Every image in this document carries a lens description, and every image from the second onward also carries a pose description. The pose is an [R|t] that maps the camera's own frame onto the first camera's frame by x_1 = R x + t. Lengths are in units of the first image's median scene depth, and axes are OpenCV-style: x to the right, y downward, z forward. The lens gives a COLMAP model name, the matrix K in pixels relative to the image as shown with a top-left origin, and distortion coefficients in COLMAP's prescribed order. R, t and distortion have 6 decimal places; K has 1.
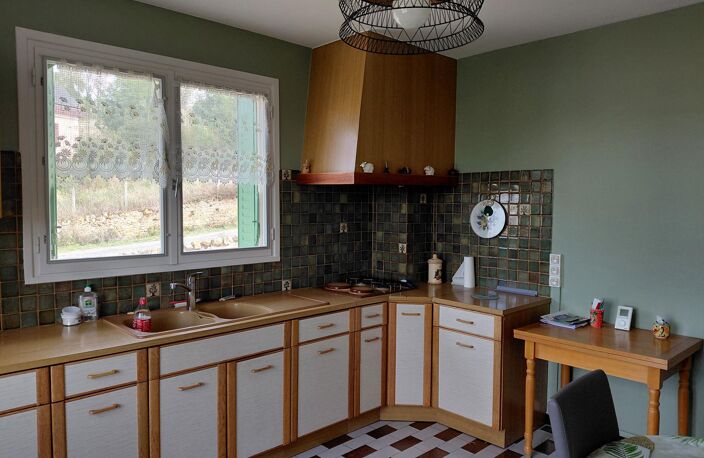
lens RADIAL K [[505.8, 0, 327.1], [0, 505.8, 230.4], [0, 0, 1]] dist [0.000591, -0.006358]
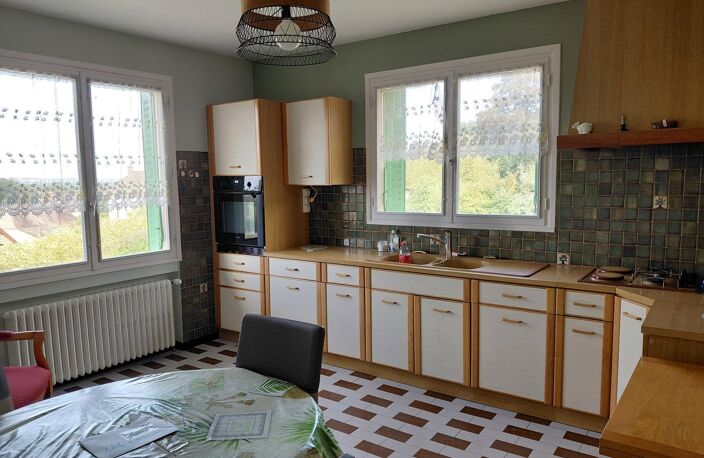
lens RADIAL K [[505.8, 0, 327.1], [0, 505.8, 230.4], [0, 0, 1]] dist [0.000591, -0.006358]
pose [[0.167040, 0.086530, -0.982146, 0.820674], [-0.039289, 0.995934, 0.081062, -0.005126], [0.985167, 0.025047, 0.169760, 0.424190]]
